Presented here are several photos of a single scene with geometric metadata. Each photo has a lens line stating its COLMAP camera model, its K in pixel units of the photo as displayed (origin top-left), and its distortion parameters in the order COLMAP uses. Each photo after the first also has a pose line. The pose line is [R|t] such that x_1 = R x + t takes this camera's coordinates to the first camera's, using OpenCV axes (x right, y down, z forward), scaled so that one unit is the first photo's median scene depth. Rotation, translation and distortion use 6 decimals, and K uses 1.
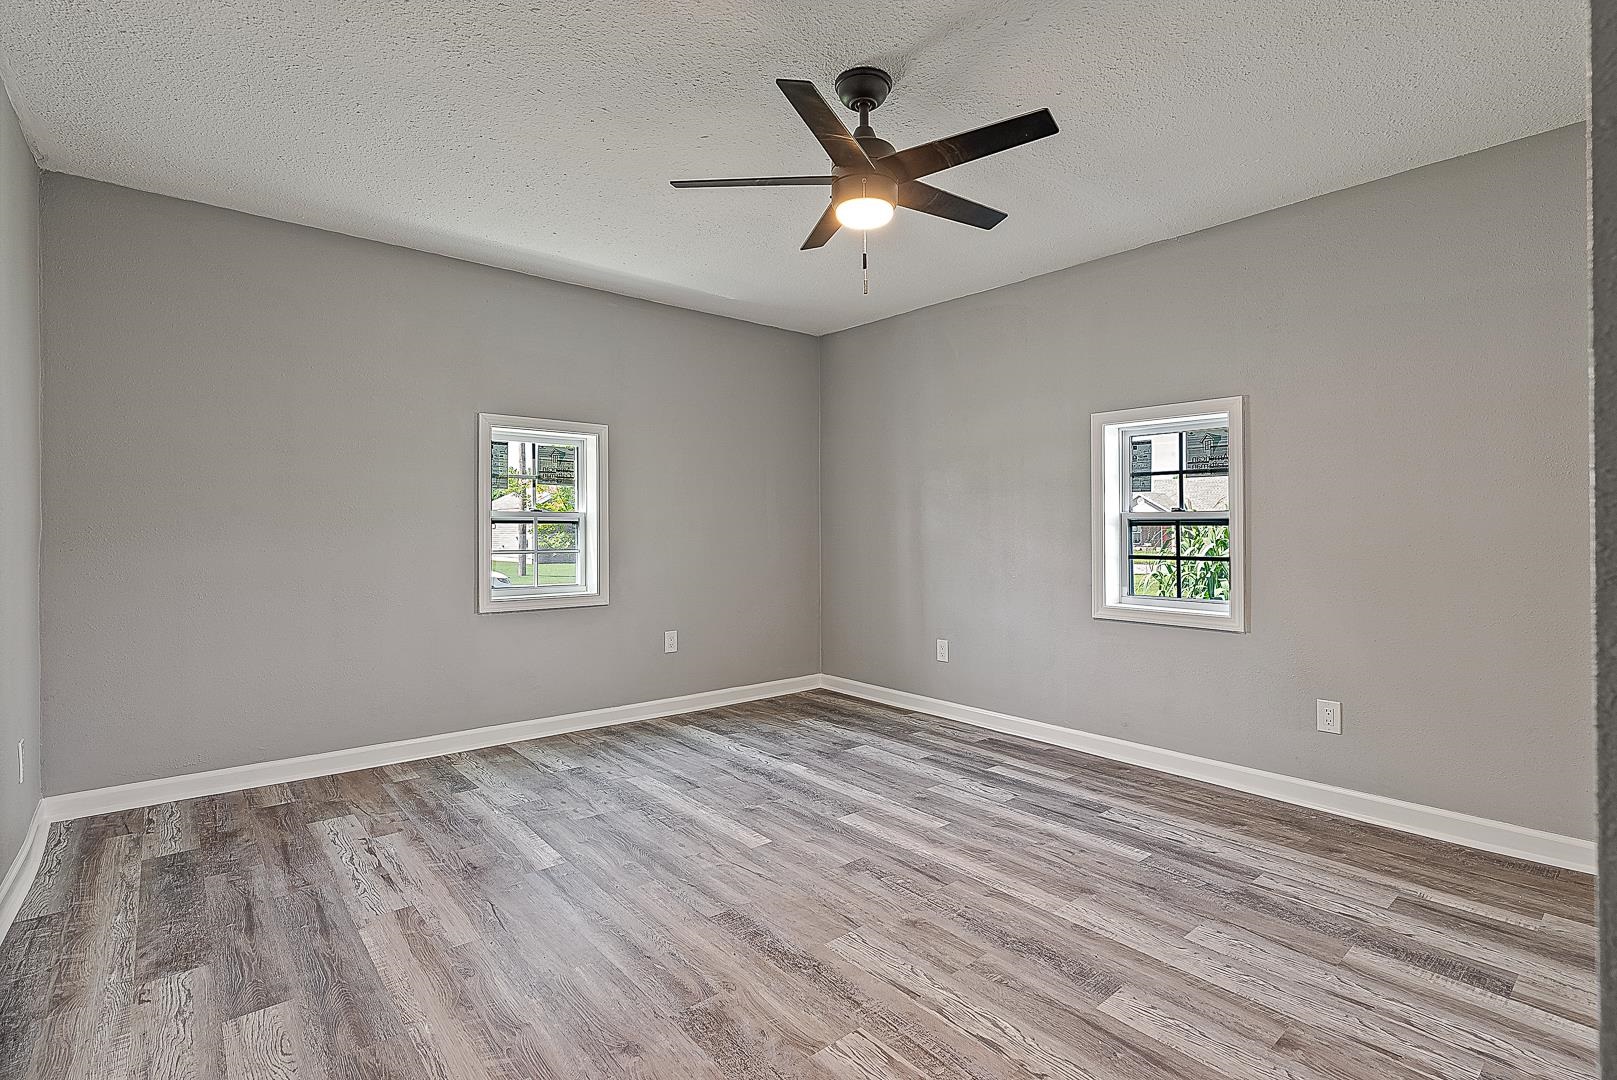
lens RADIAL K [[788.6, 0, 816.7], [0, 788.6, 531.7], [0, 0, 1]] dist [-0.004699, 0.003563]
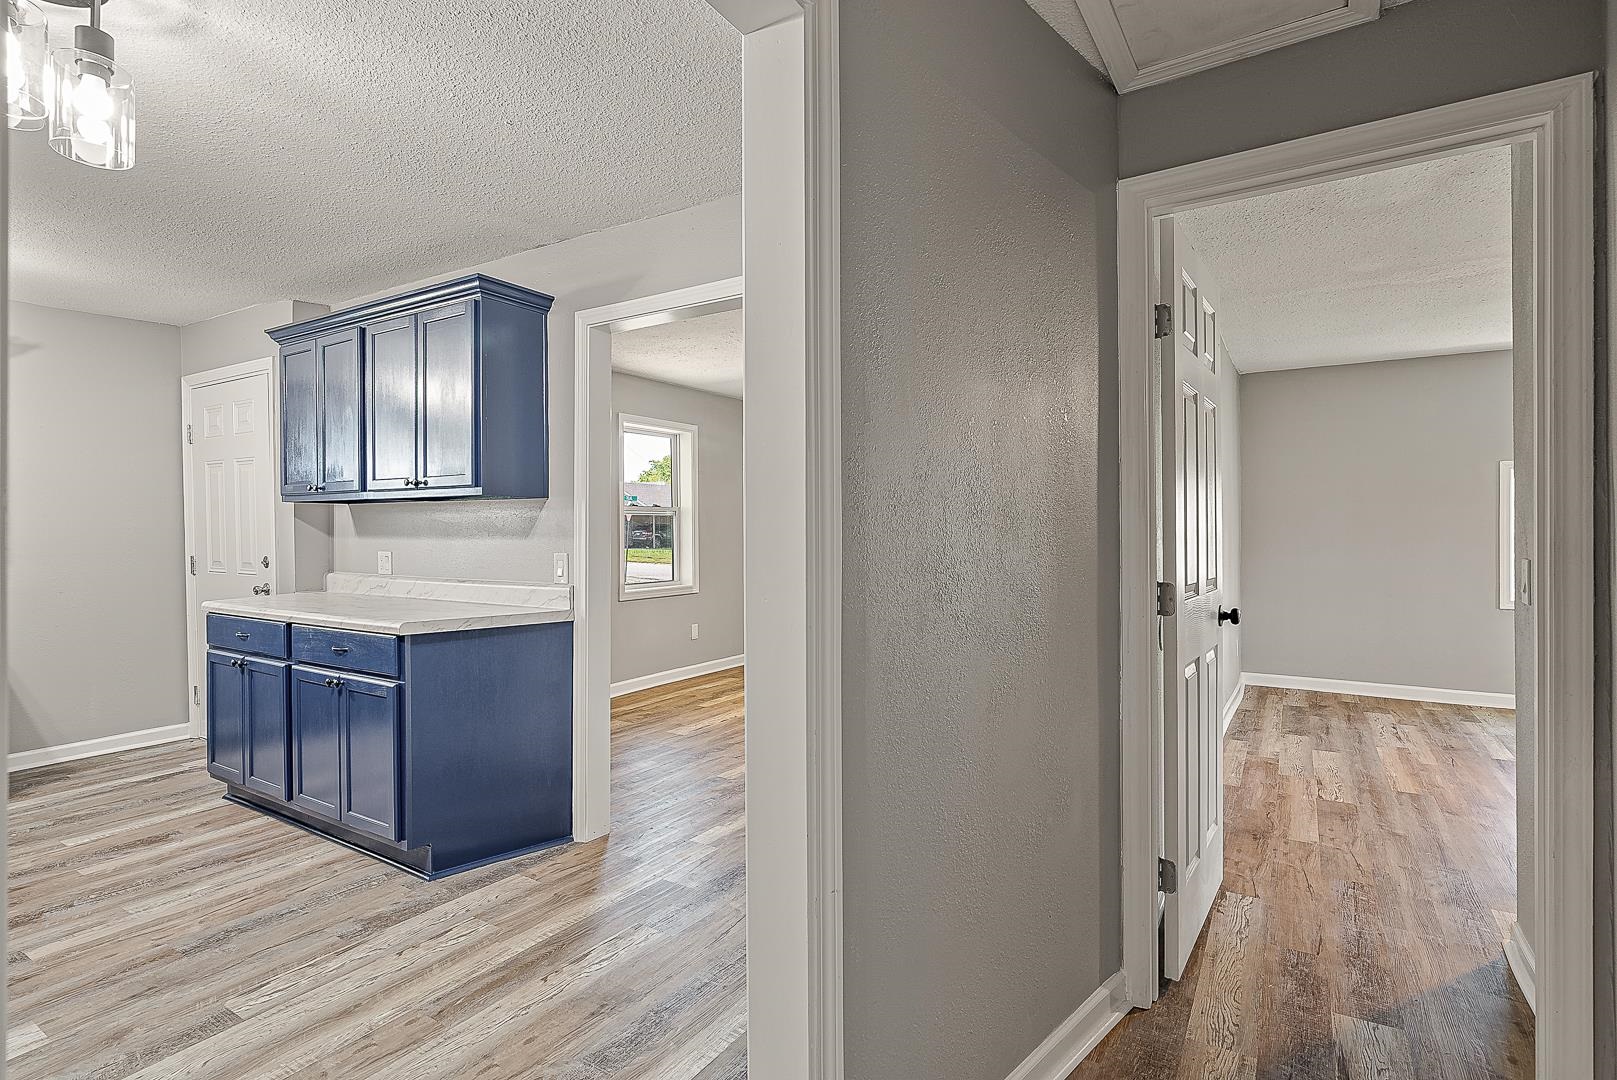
lens RADIAL K [[788.6, 0, 814.3], [0, 788.6, 530.8], [0, 0, 1]] dist [-0.004699, 0.003563]
pose [[0.323442, 0.007082, -0.946222, 0.684279], [-0.003412, 0.999974, 0.006318, -0.054364], [0.946242, 0.001184, 0.323458, -0.817212]]
